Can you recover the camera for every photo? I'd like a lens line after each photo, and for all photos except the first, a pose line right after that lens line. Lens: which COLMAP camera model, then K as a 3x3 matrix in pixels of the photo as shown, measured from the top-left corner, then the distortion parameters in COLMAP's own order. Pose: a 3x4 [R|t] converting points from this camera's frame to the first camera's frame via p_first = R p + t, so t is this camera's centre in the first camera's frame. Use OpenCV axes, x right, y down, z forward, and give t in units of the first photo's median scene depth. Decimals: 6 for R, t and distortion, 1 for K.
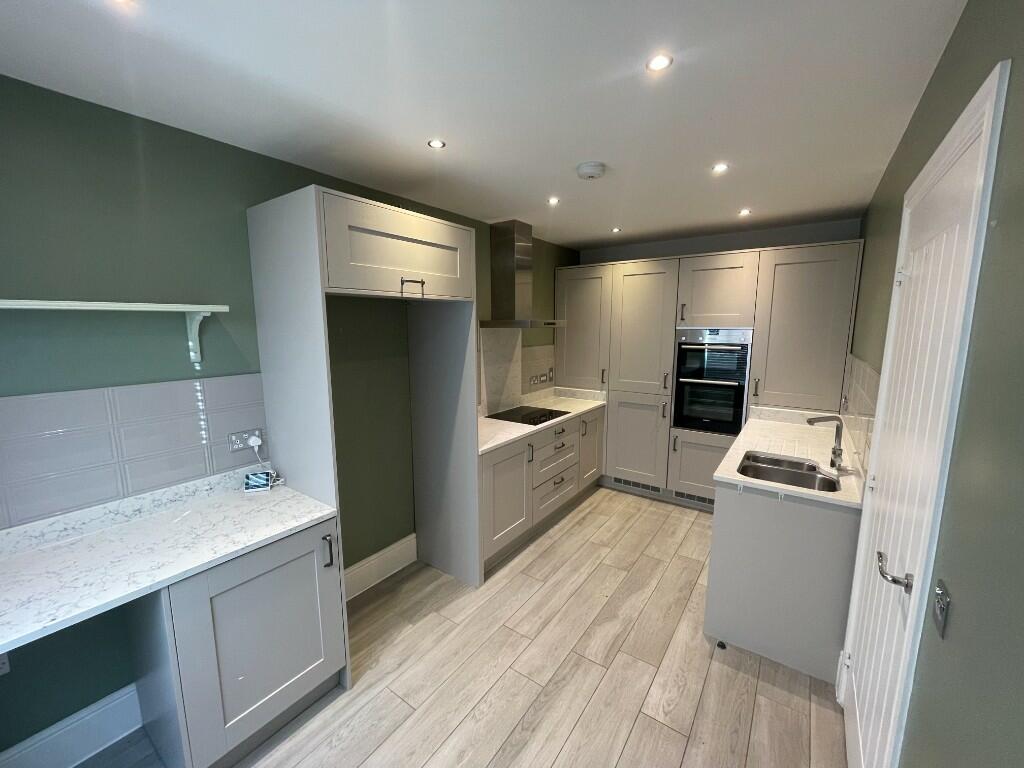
lens RADIAL K [[410.8, 0, 499.0], [0, 410.8, 388.7], [0, 0, 1]] dist [0.000240, 0.000035]
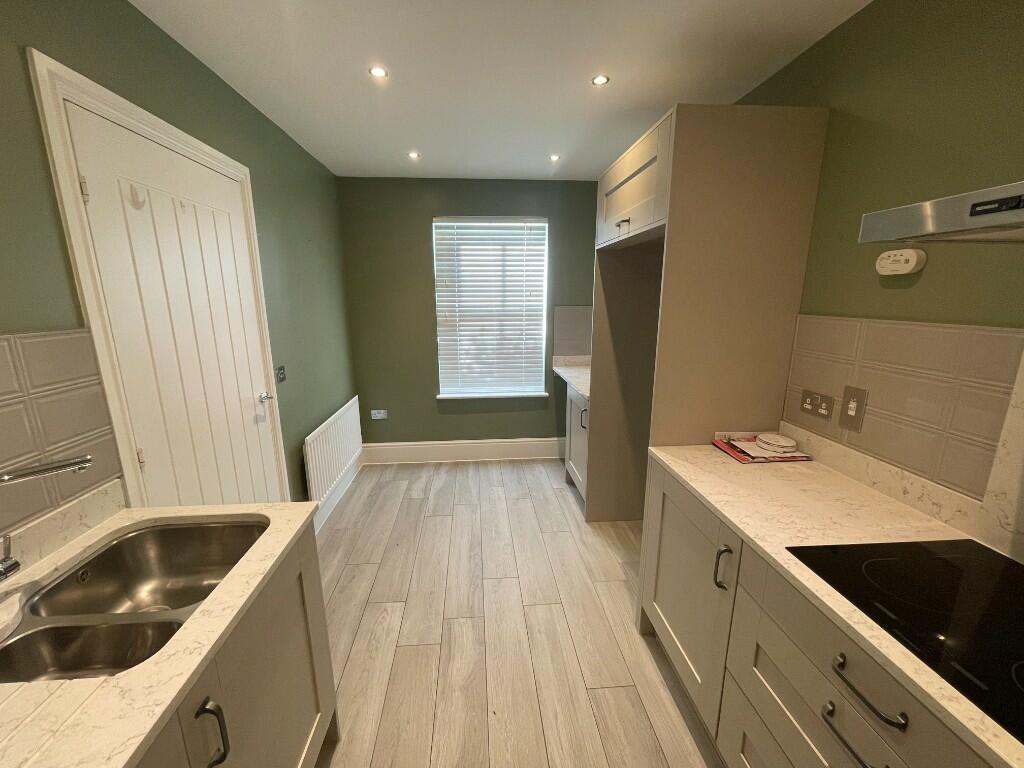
lens RADIAL K [[410.8, 0, 499.0], [0, 410.8, 388.7], [0, 0, 1]] dist [0.000240, 0.000035]
pose [[-0.762238, 0.144639, -0.630930, 0.668941], [-0.089143, 0.941972, 0.323639, -0.162066], [0.641129, 0.302933, -0.705114, 1.528457]]
